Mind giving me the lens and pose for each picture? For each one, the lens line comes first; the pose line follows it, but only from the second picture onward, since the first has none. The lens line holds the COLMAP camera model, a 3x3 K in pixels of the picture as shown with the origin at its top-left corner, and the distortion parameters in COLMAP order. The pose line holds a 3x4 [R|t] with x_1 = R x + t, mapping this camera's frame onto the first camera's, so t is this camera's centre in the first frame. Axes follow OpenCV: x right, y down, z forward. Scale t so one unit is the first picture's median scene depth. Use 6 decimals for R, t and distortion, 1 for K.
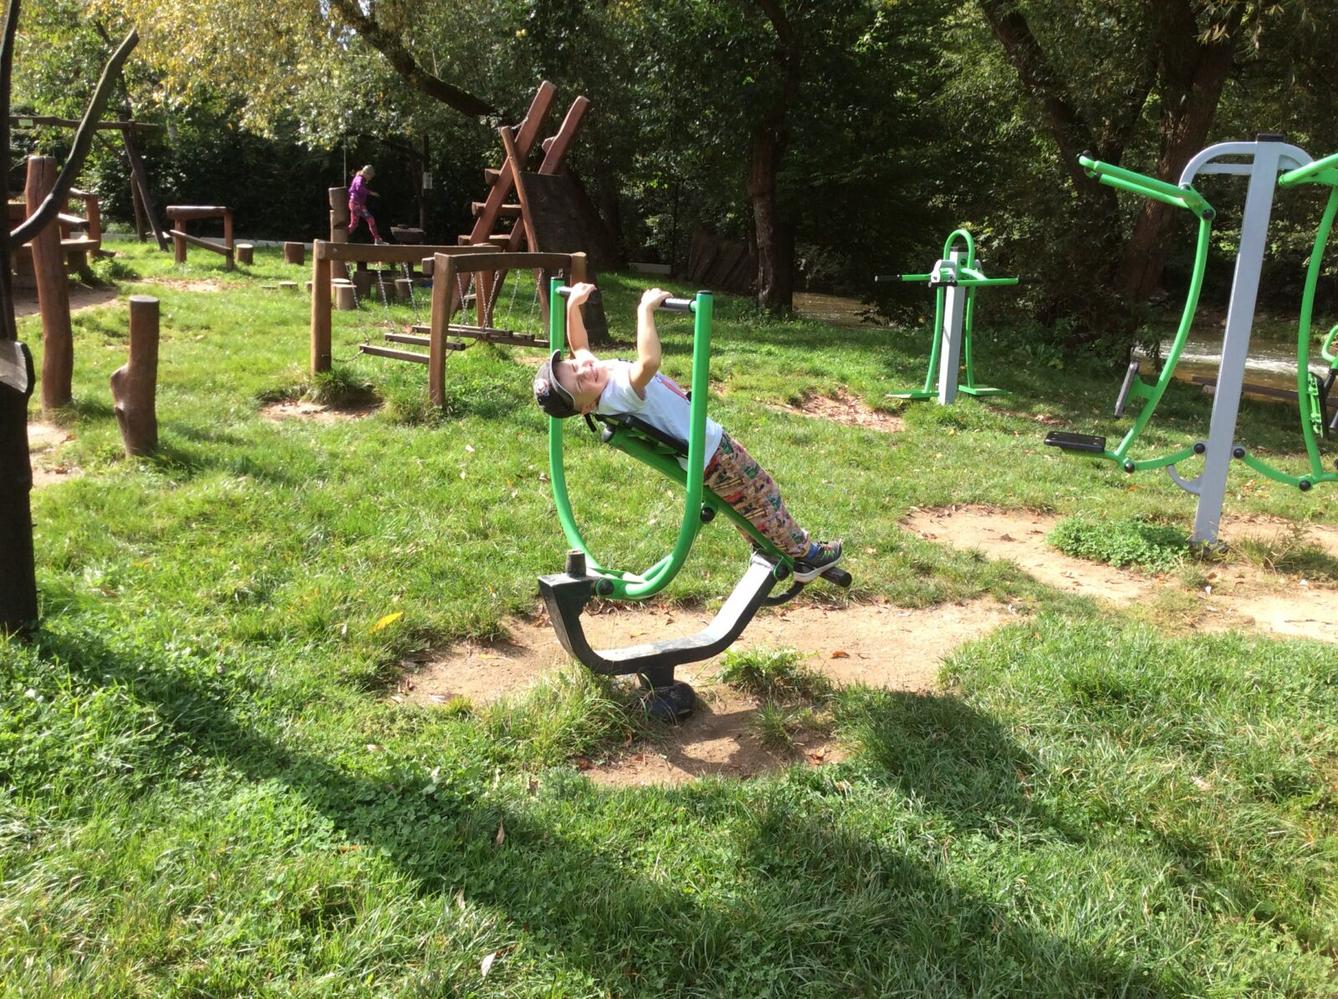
lens RADIAL K [[1199.2, 0, 672.4], [0, 1199.2, 511.0], [0, 0, 1]] dist [0.099054, -0.183353]
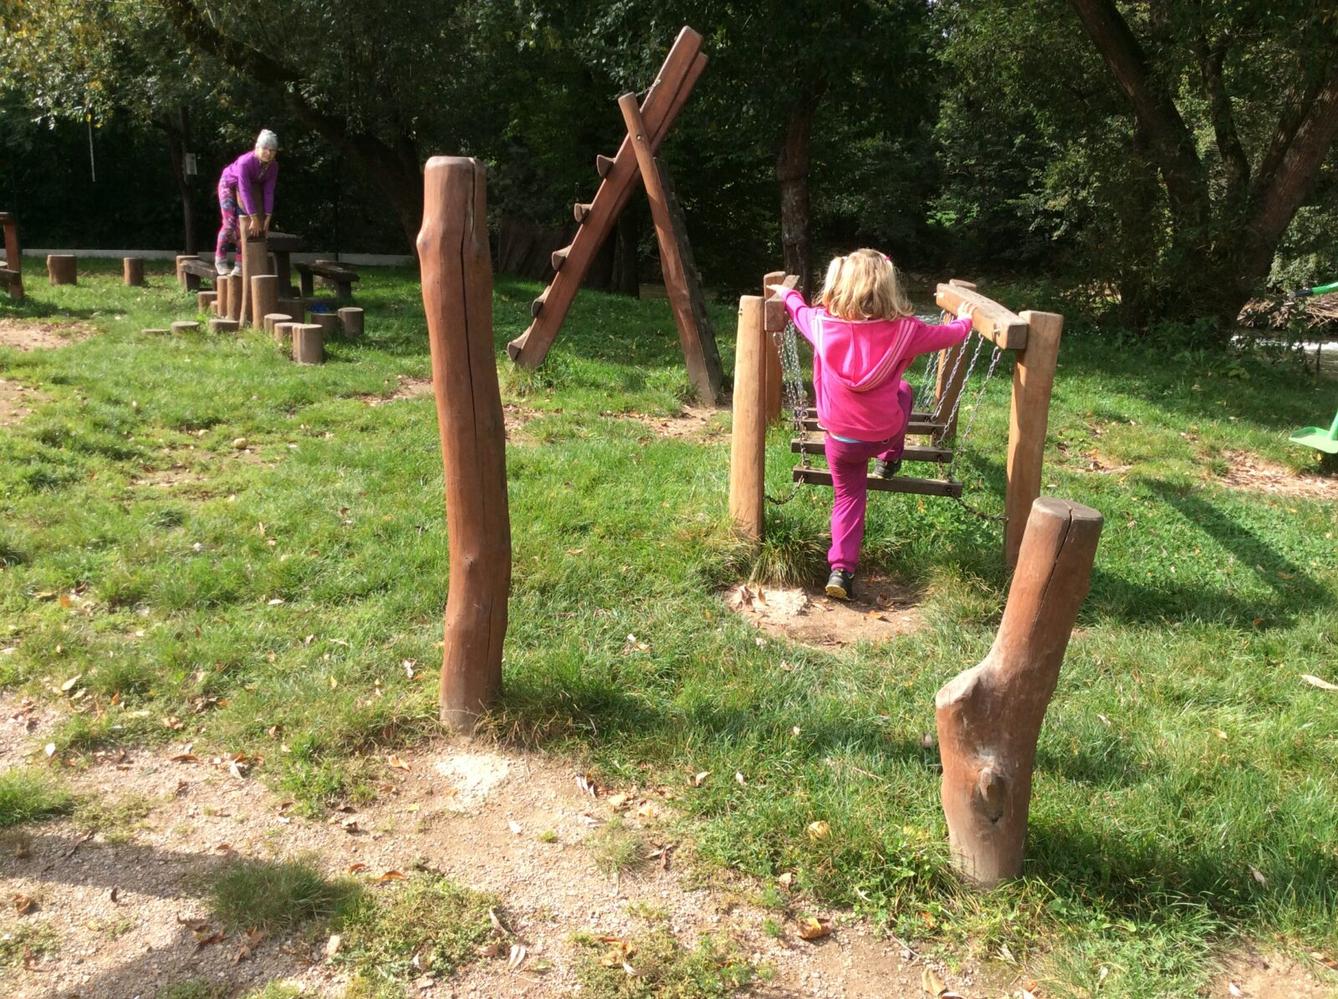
lens RADIAL K [[1212.5, 0, 669.0], [0, 1212.5, 499.5], [0, 0, 1]] dist [0.084014, -0.148214]
pose [[0.948610, -0.100700, 0.299997, -0.823149], [0.097525, 0.994904, 0.025578, -0.241643], [-0.301044, 0.004994, 0.953597, 0.779428]]
